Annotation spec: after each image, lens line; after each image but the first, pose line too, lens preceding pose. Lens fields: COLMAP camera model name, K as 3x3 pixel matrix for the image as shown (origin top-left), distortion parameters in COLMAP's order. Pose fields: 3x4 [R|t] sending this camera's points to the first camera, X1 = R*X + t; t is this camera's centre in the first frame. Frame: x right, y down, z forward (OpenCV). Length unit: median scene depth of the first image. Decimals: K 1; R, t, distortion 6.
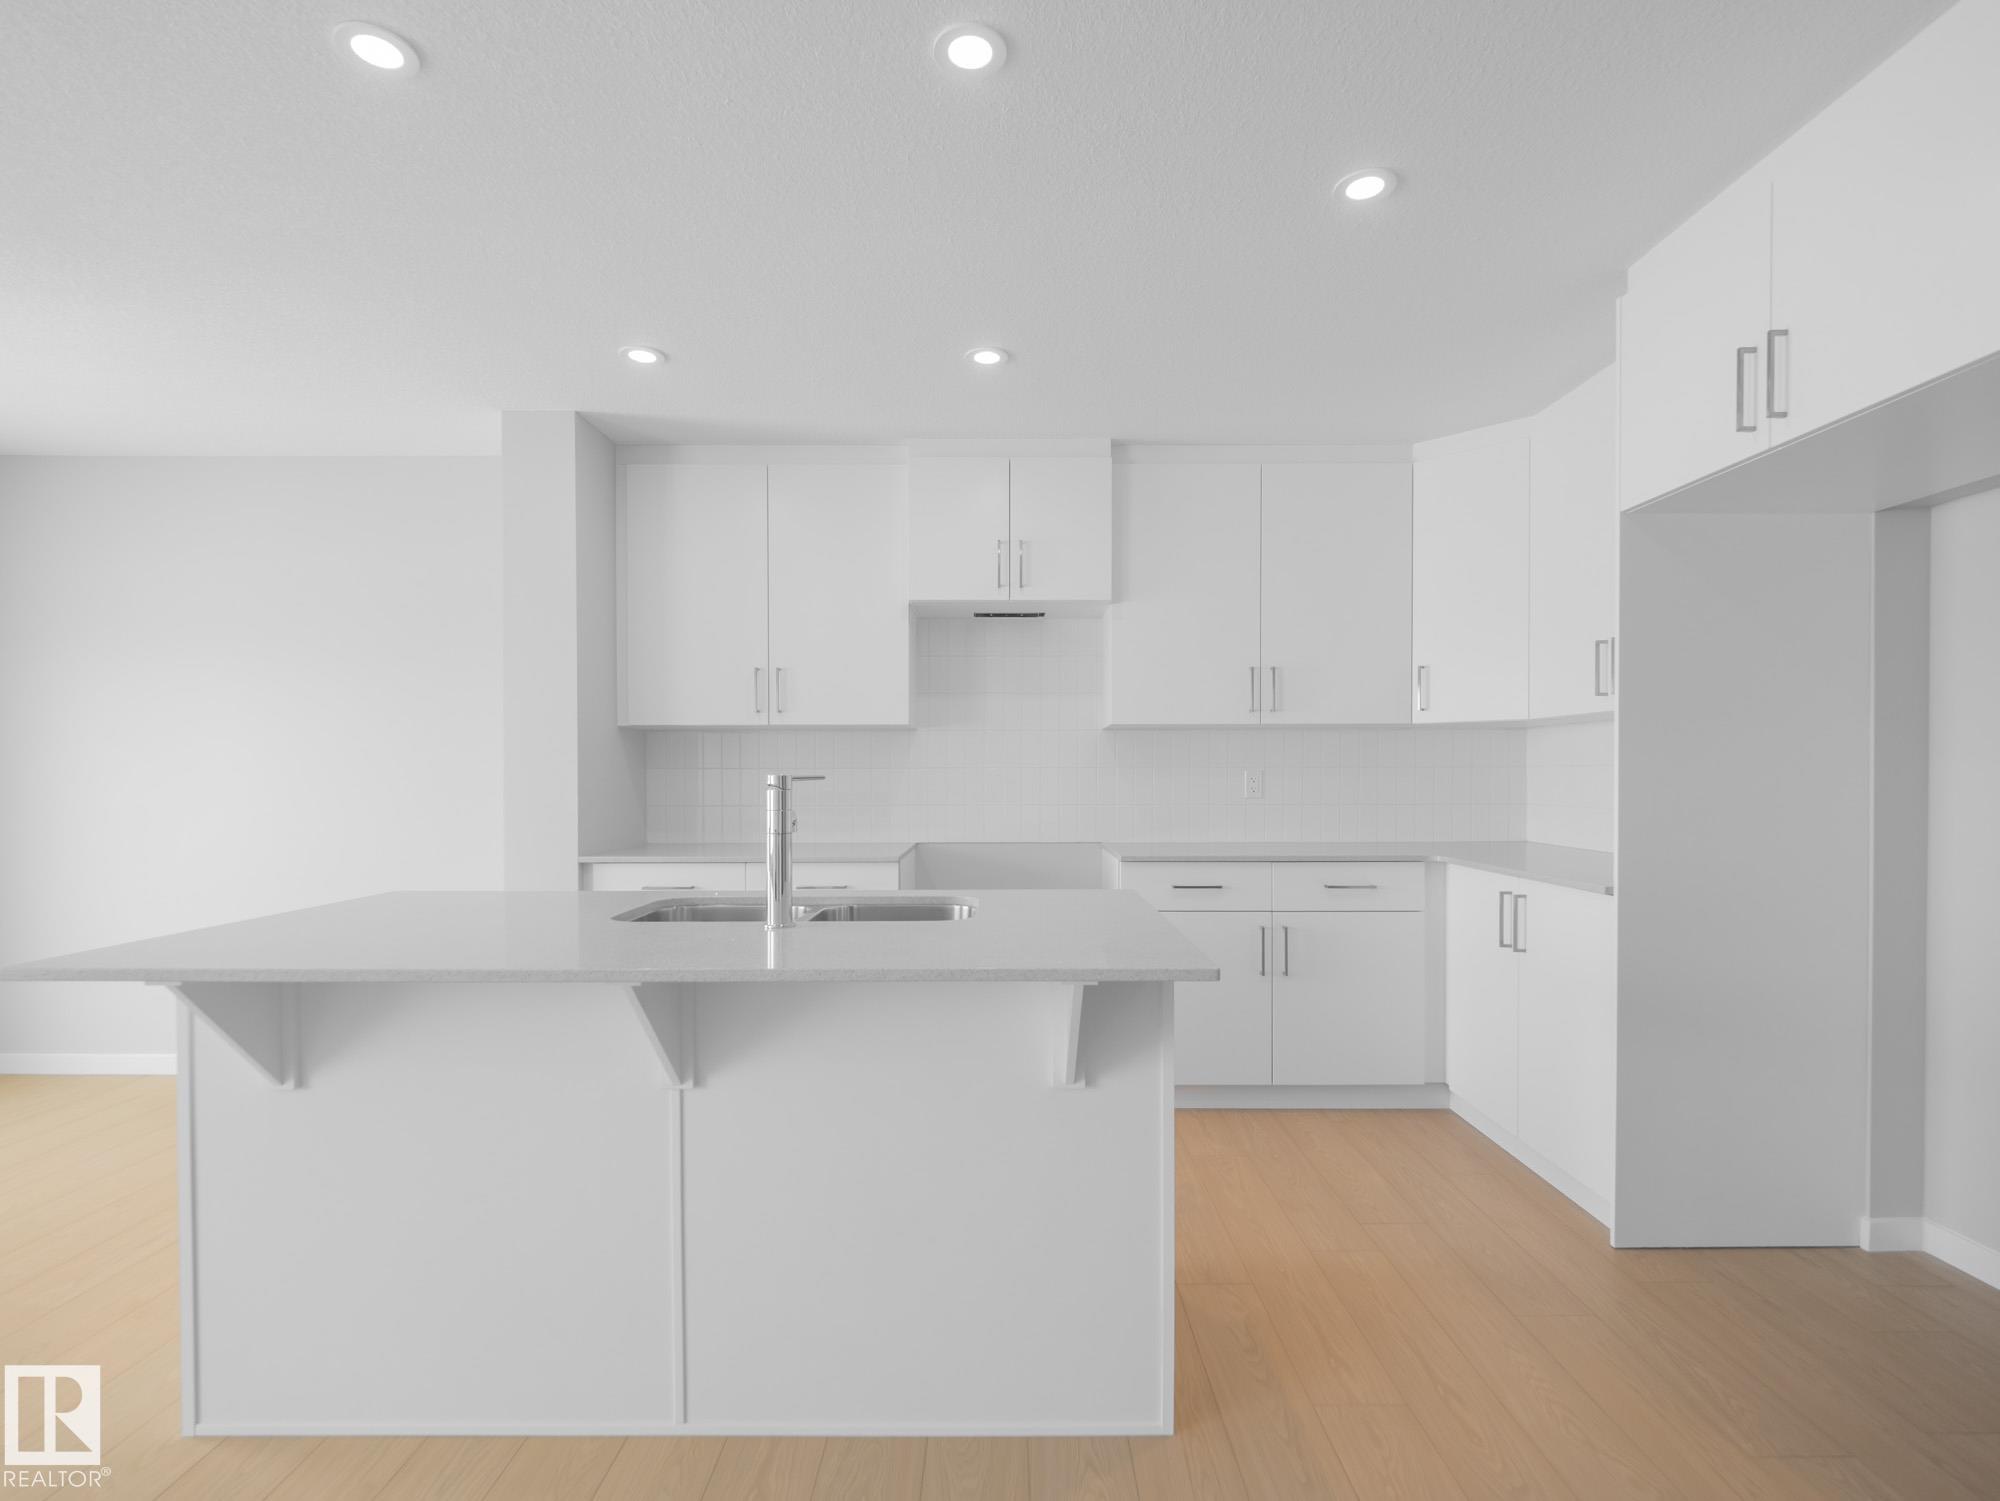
lens RADIAL K [[808.8, 0, 1011.5], [0, 808.8, 793.5], [0, 0, 1]] dist [0.004163, 0.000186]
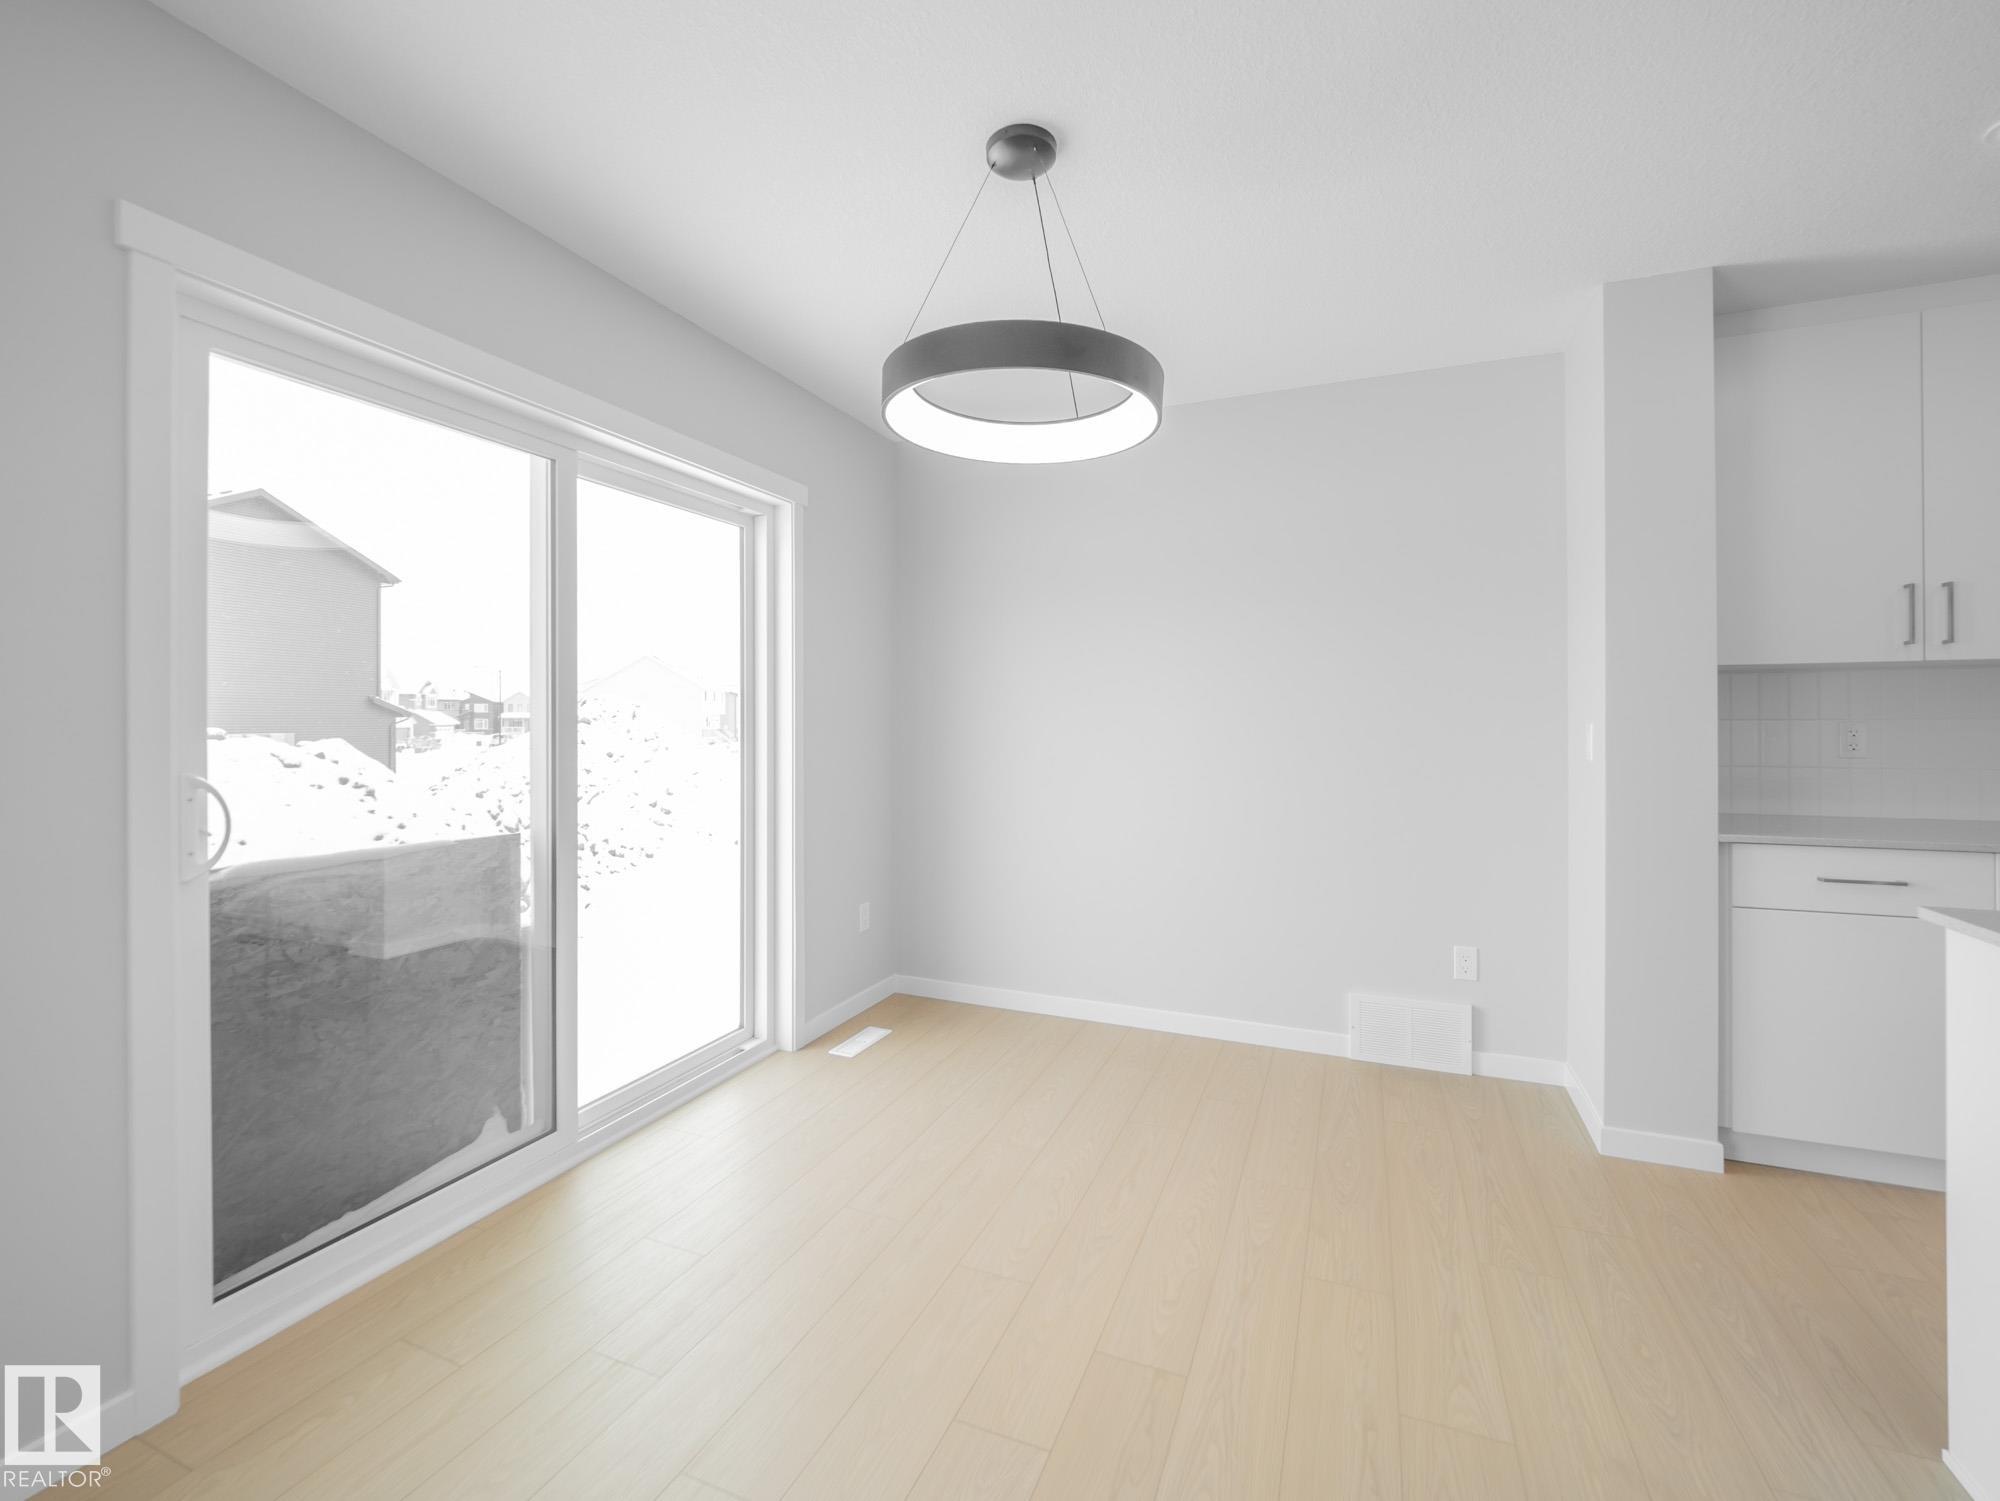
lens RADIAL K [[829.5, 0, 1013.3], [0, 829.5, 721.5], [0, 0, 1]] dist [-0.008920, 0.000025]
pose [[0.918067, -0.000603, -0.396425, -0.753193], [-0.011899, 0.999506, -0.029077, 0.001143], [0.396247, 0.031412, 0.917606, -0.004730]]
